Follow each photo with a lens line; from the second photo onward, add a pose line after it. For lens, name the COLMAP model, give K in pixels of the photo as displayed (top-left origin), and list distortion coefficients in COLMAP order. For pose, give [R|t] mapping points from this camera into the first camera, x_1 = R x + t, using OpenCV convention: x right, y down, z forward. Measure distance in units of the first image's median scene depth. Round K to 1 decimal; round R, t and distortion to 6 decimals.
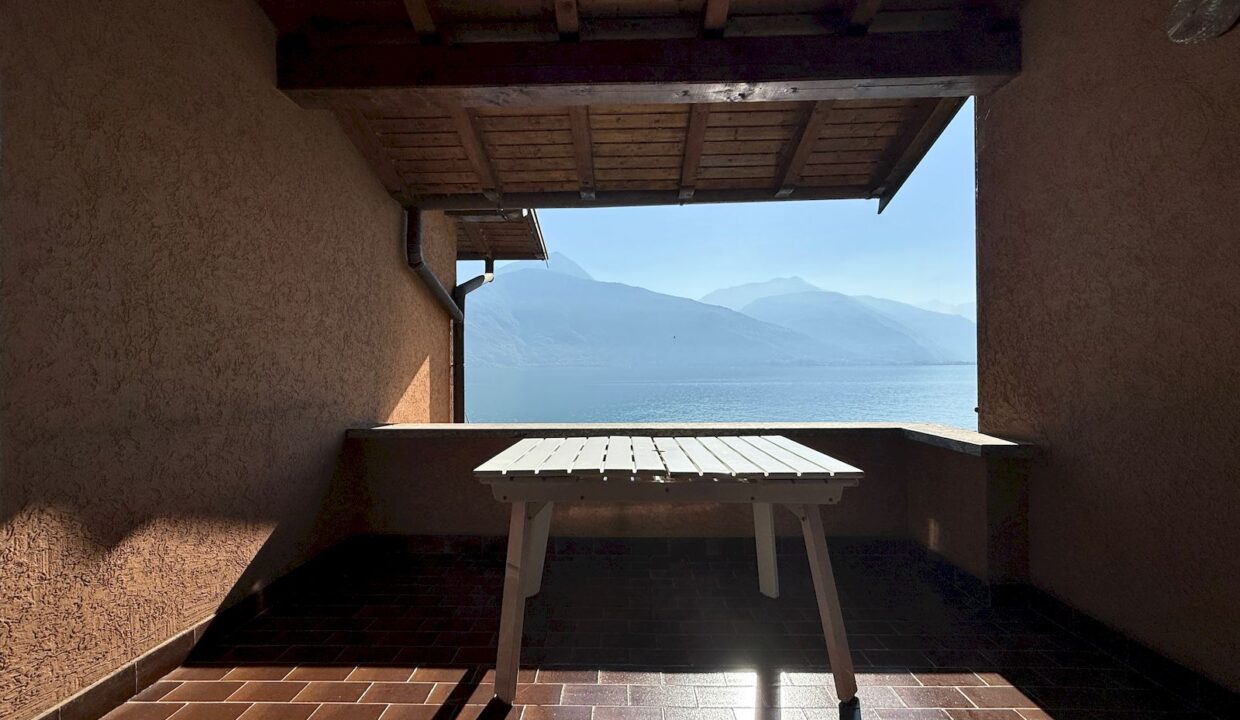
lens RADIAL K [[495.4, 0, 616.4], [0, 495.4, 362.9], [0, 0, 1]] dist [-0.001774, -0.000214]
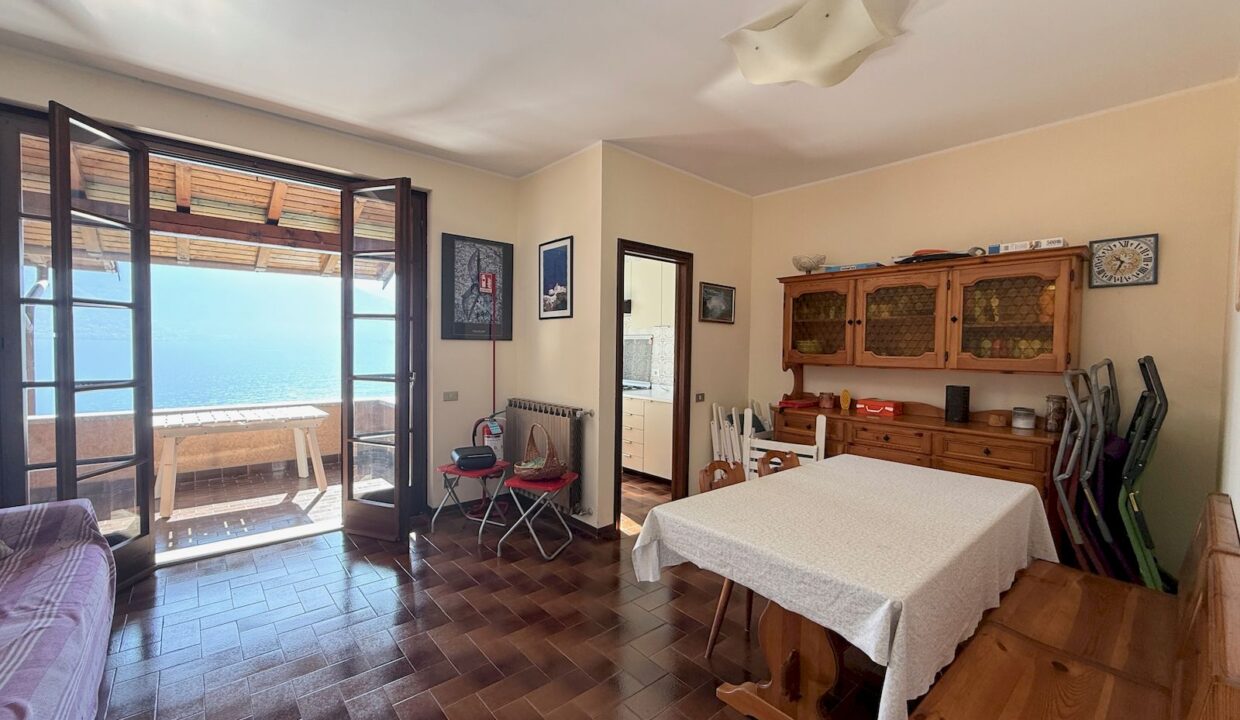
lens RADIAL K [[495.4, 0, 616.4], [0, 495.4, 362.9], [0, 0, 1]] dist [-0.001774, -0.000214]
pose [[0.742707, -0.004940, 0.669598, -0.093241], [-0.024725, 0.999089, 0.034795, -0.110215], [-0.669160, -0.042399, 0.741908, -1.095938]]
